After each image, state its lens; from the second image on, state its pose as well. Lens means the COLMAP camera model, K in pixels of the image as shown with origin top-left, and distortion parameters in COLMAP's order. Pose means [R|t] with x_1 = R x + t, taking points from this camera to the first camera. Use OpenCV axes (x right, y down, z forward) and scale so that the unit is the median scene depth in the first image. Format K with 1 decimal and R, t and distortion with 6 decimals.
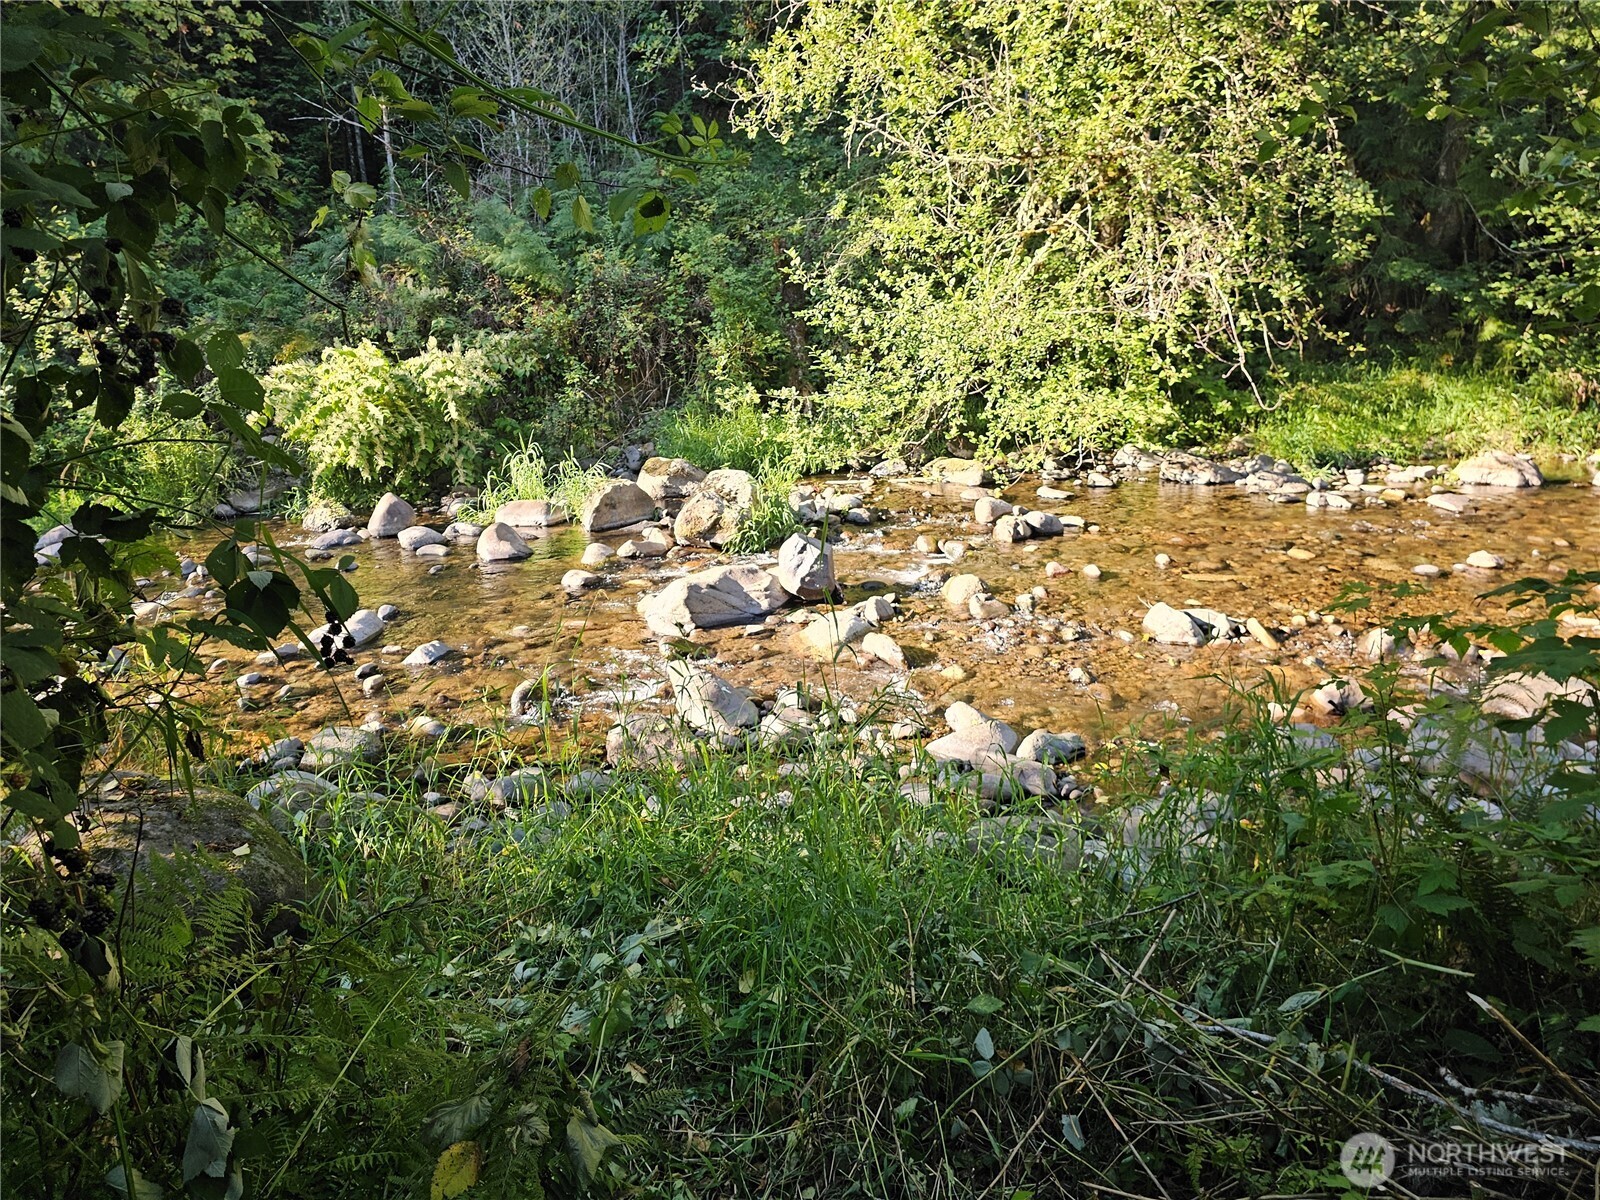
lens RADIAL K [[1060.1, 0, 795.2], [0, 1060.1, 599.2], [0, 0, 1]] dist [0.001449, -0.001667]
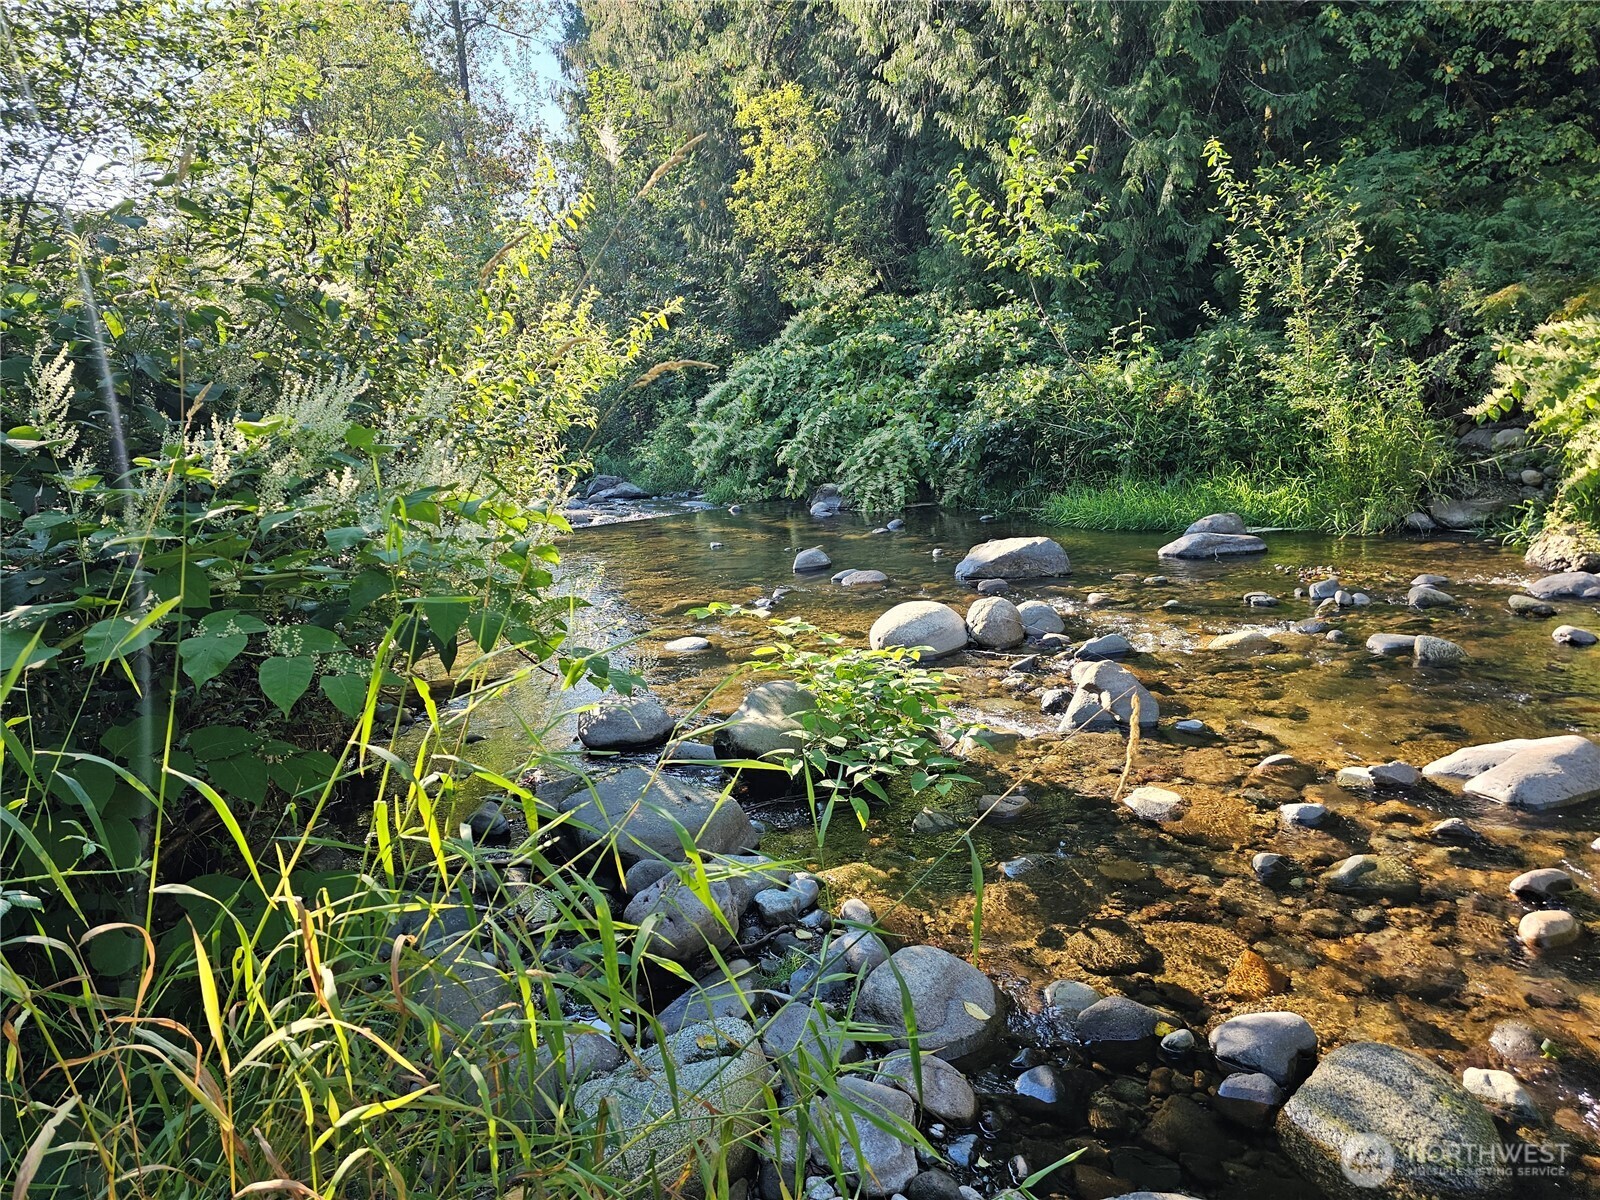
lens RADIAL K [[1060.1, 0, 794.8], [0, 1060.1, 593.7], [0, 0, 1]] dist [0.001449, -0.001667]
pose [[0.480129, 0.178377, -0.858870, -0.105374], [-0.194057, 0.976446, 0.094313, -0.020165], [0.855464, 0.121387, 0.503435, 0.267767]]
